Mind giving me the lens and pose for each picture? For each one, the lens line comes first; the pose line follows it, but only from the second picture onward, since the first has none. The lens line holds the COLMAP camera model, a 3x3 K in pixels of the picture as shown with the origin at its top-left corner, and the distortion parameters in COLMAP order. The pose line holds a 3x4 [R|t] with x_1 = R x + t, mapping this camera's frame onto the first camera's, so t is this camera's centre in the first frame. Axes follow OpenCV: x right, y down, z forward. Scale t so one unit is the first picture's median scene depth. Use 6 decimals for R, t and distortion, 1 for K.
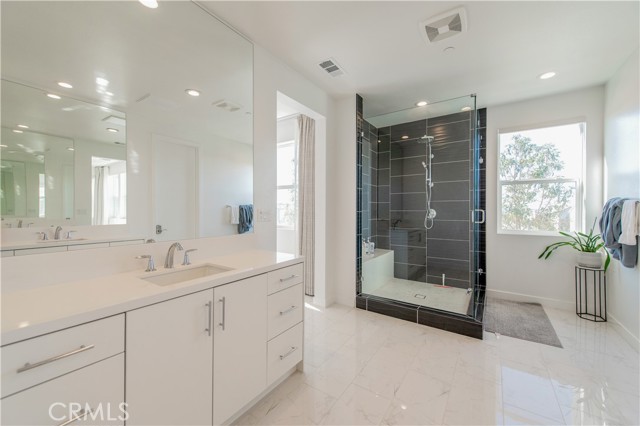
lens RADIAL K [[249.4, 0, 321.0], [0, 249.4, 211.5], [0, 0, 1]] dist [0.006815, -0.000129]
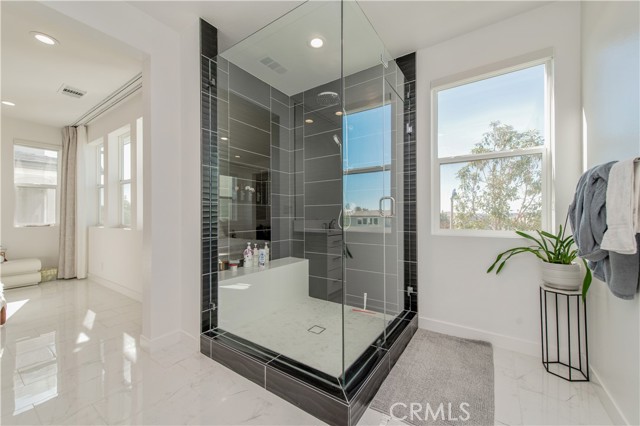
lens RADIAL K [[250.2, 0, 317.0], [0, 250.2, 214.8], [0, 0, 1]] dist [-0.000276, -0.000156]
pose [[0.999946, -0.005131, -0.008991, 0.464462], [0.005062, 0.999958, -0.007702, 0.043255], [0.009030, 0.007656, 0.999930, 0.372044]]
